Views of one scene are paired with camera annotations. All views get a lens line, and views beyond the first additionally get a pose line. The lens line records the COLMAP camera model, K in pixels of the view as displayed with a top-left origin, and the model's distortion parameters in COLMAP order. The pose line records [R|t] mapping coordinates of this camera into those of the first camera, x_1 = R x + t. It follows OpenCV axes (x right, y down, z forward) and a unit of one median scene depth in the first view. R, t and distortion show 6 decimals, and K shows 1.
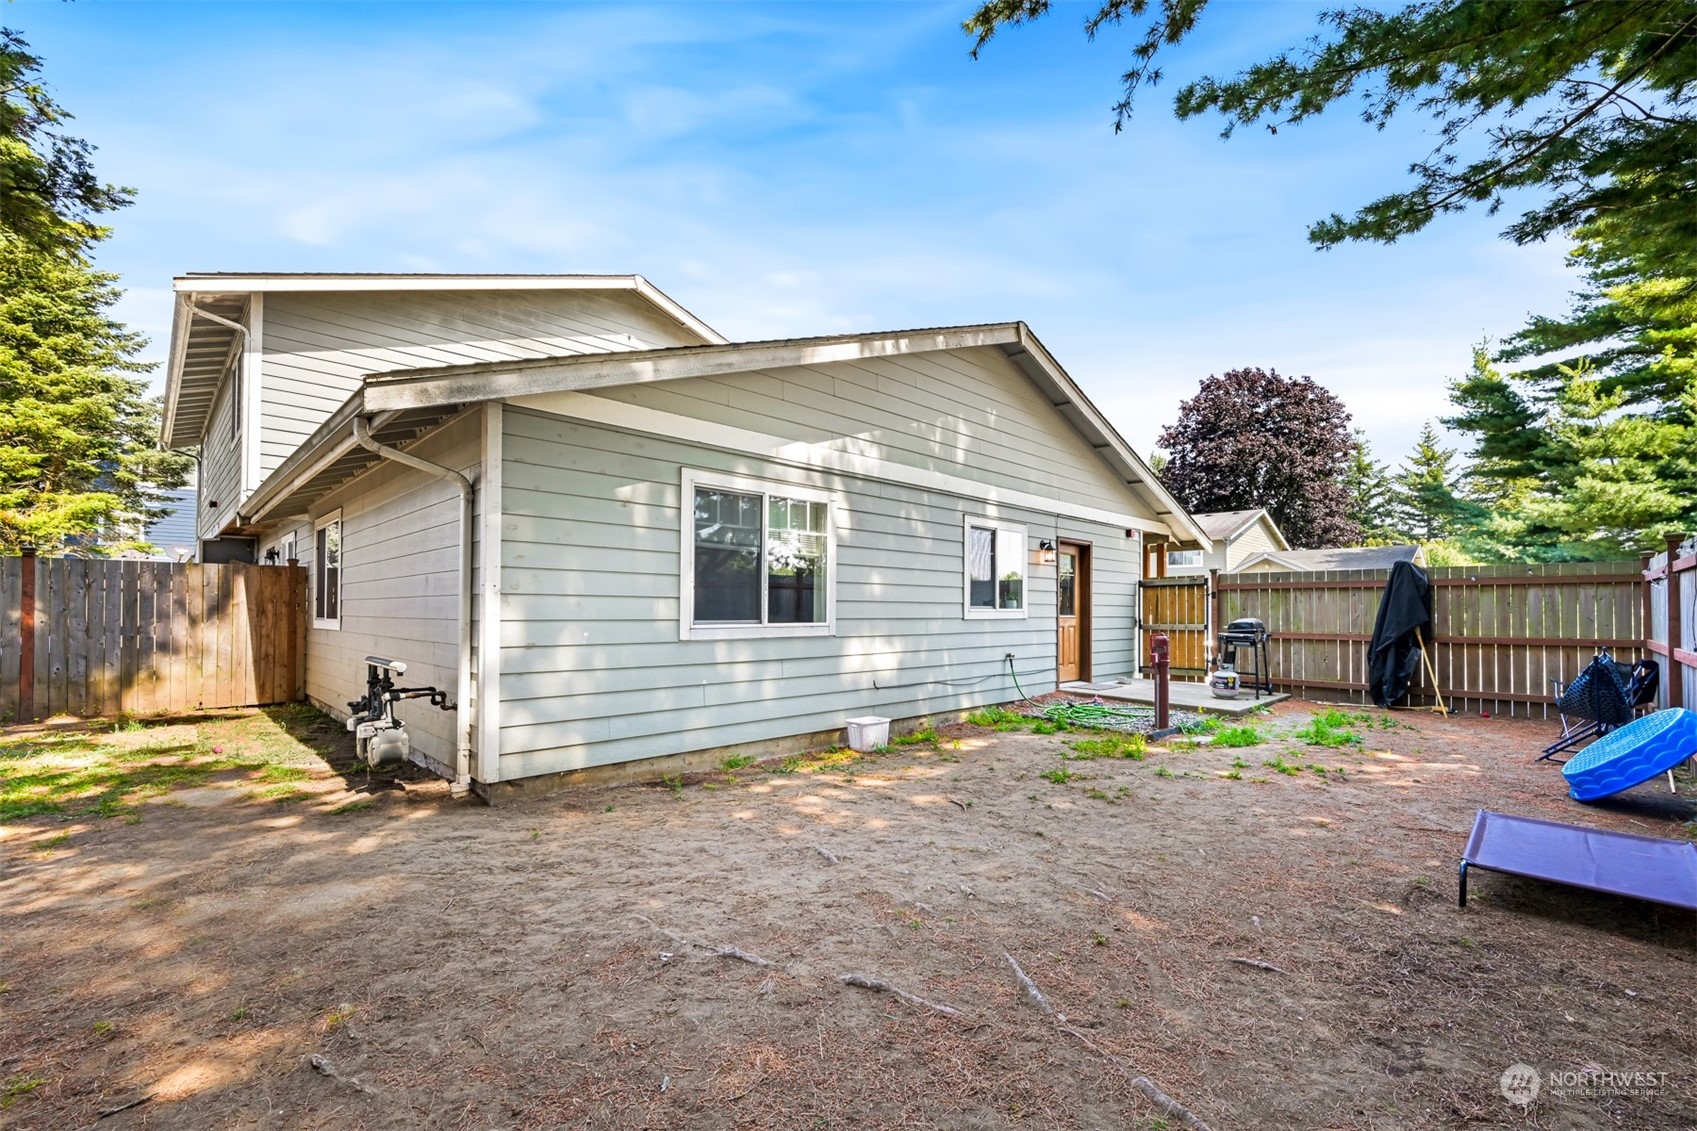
lens RADIAL K [[715.2, 0, 848.4], [0, 715.2, 605.9], [0, 0, 1]] dist [-0.002800, -0.000243]
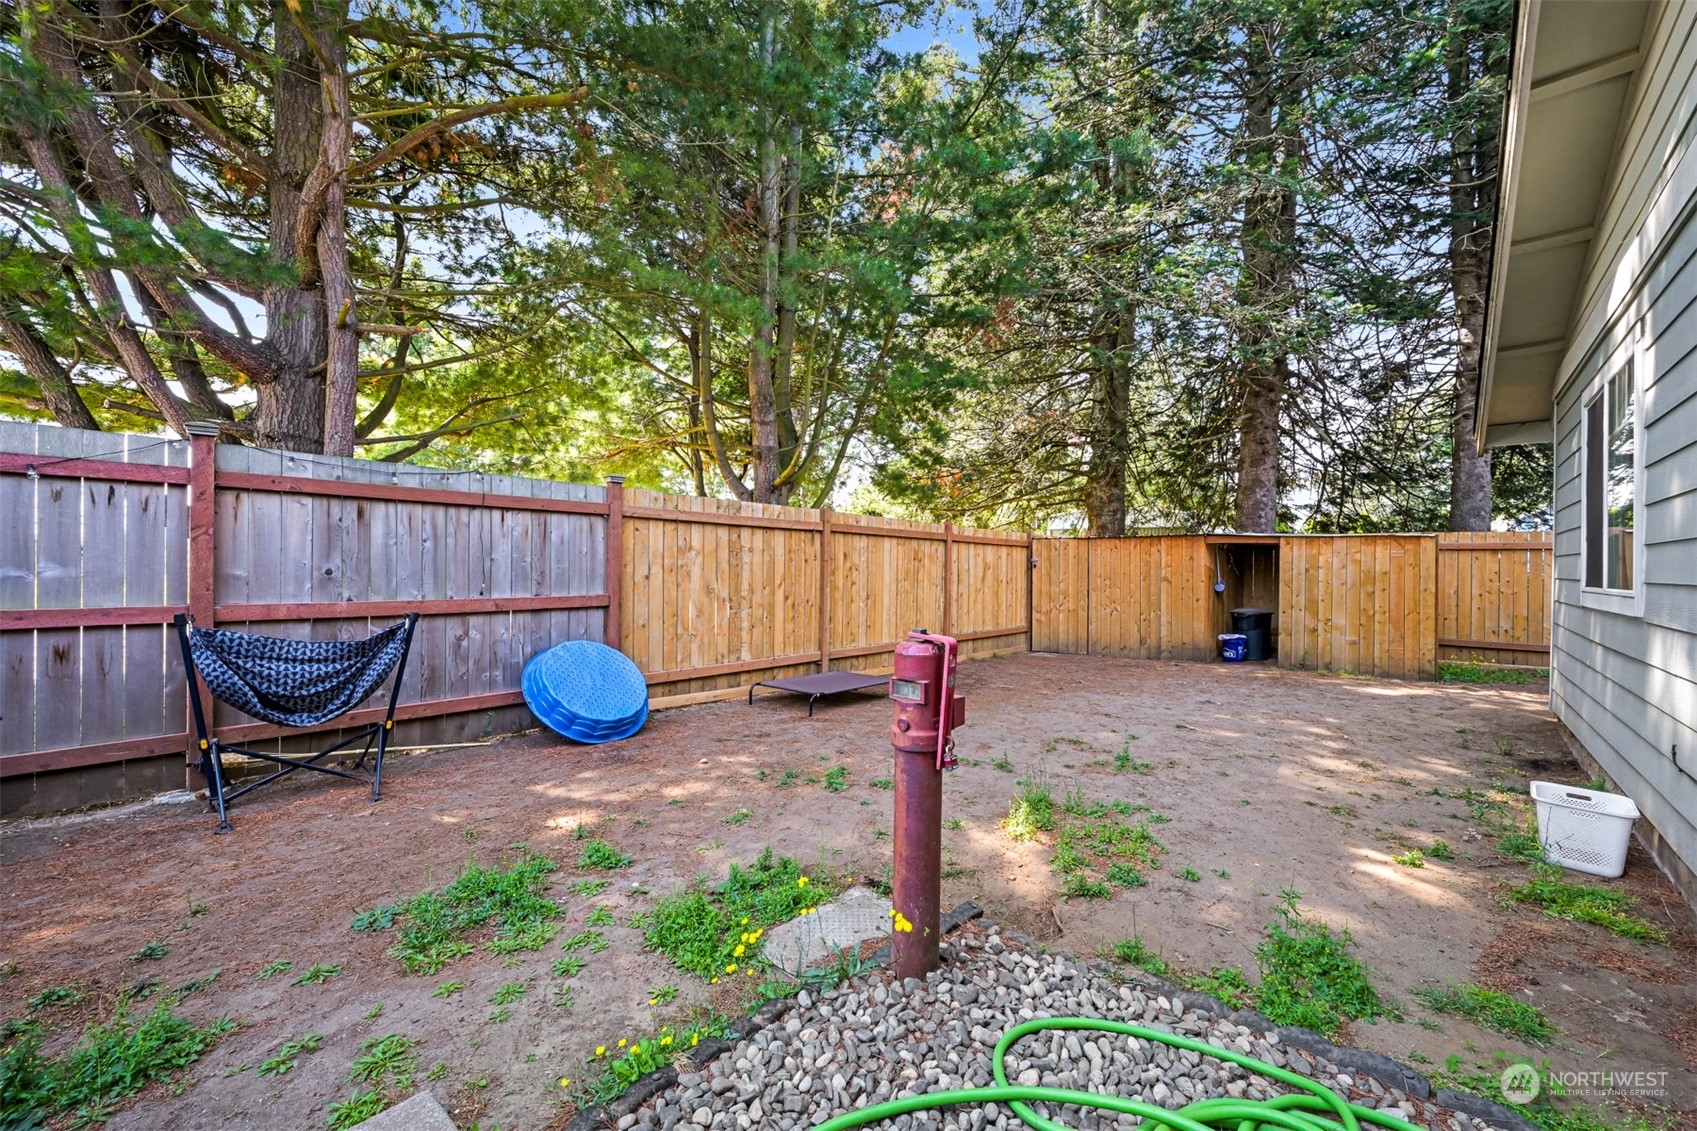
lens RADIAL K [[665.6, 0, 845.2], [0, 665.6, 568.7], [0, 0, 1]] dist [0.000738, 0.000208]
pose [[-0.998035, -0.013237, -0.061240, 0.533498], [-0.012909, 0.999900, -0.005743, 0.017343], [0.061310, -0.004941, -0.998107, 1.390832]]
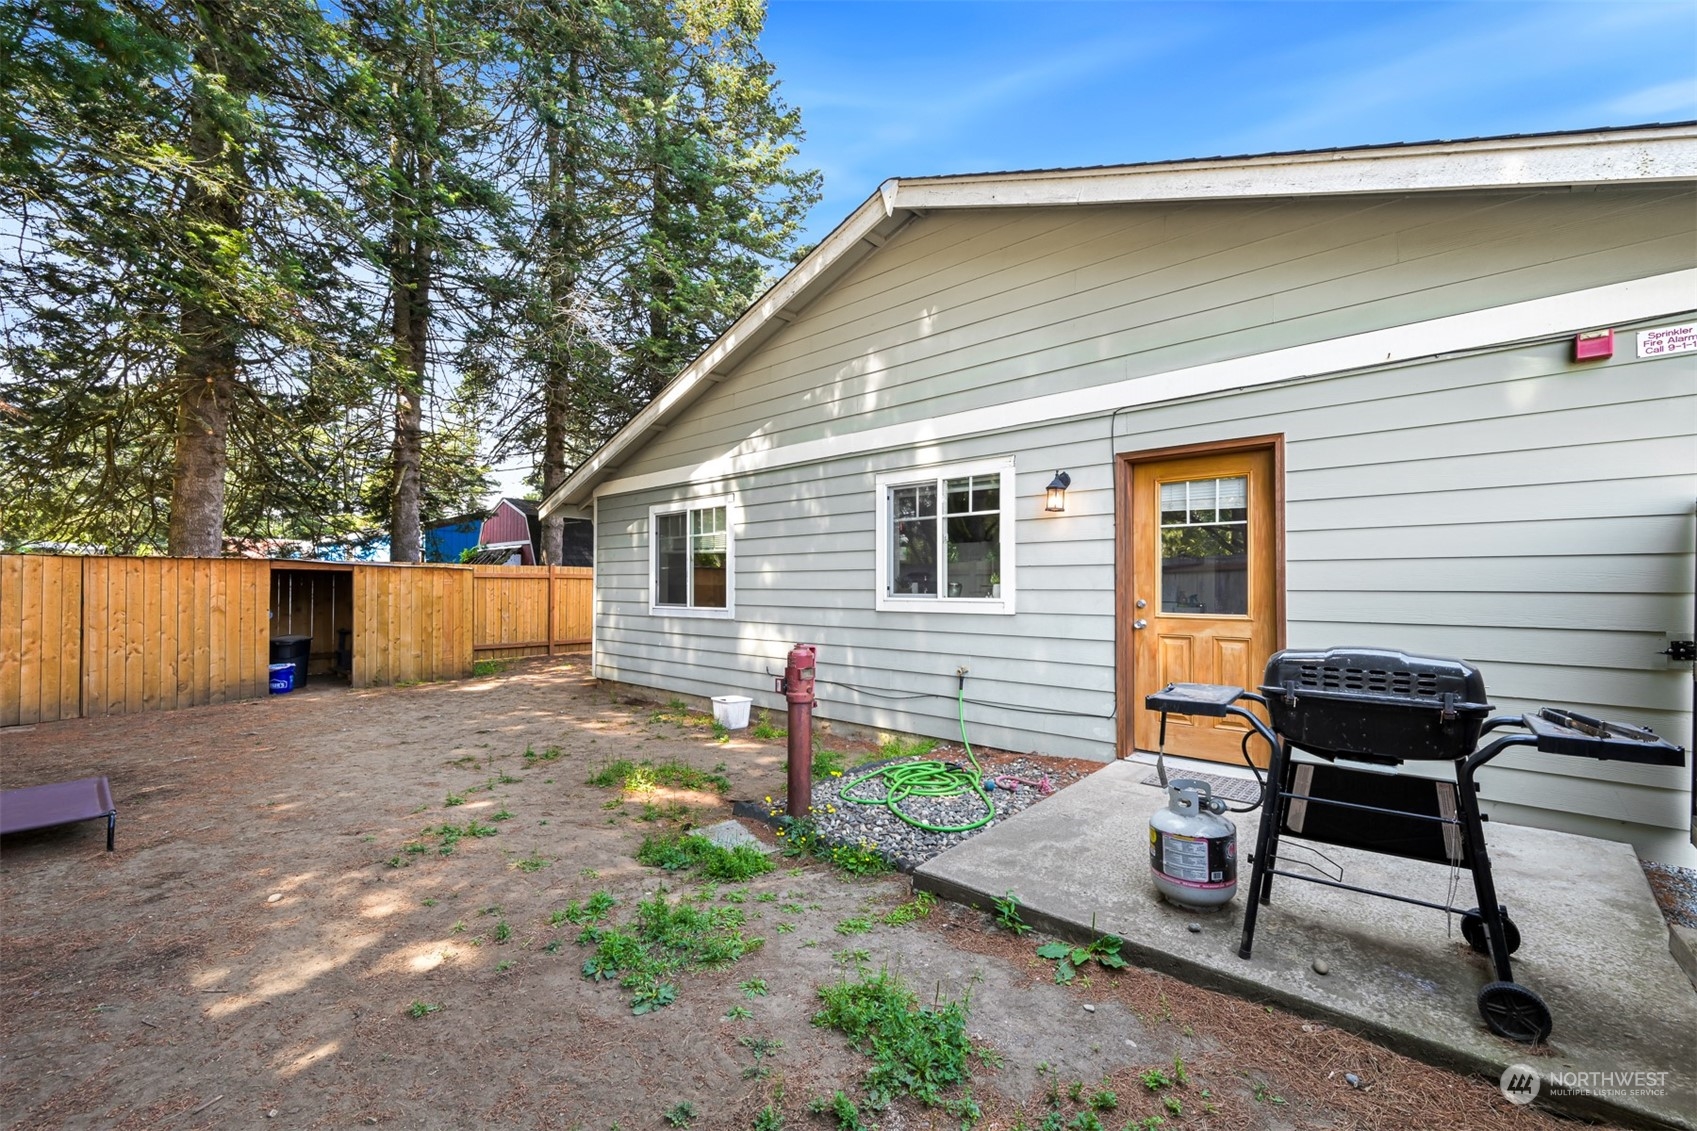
lens RADIAL K [[715.2, 0, 846.5], [0, 715.2, 574.2], [0, 0, 1]] dist [-0.002800, -0.000243]
pose [[0.038909, -0.021689, -0.999007, 1.110253], [0.006643, 0.999748, -0.021446, -0.004984], [0.999221, -0.005802, 0.039043, 1.118994]]
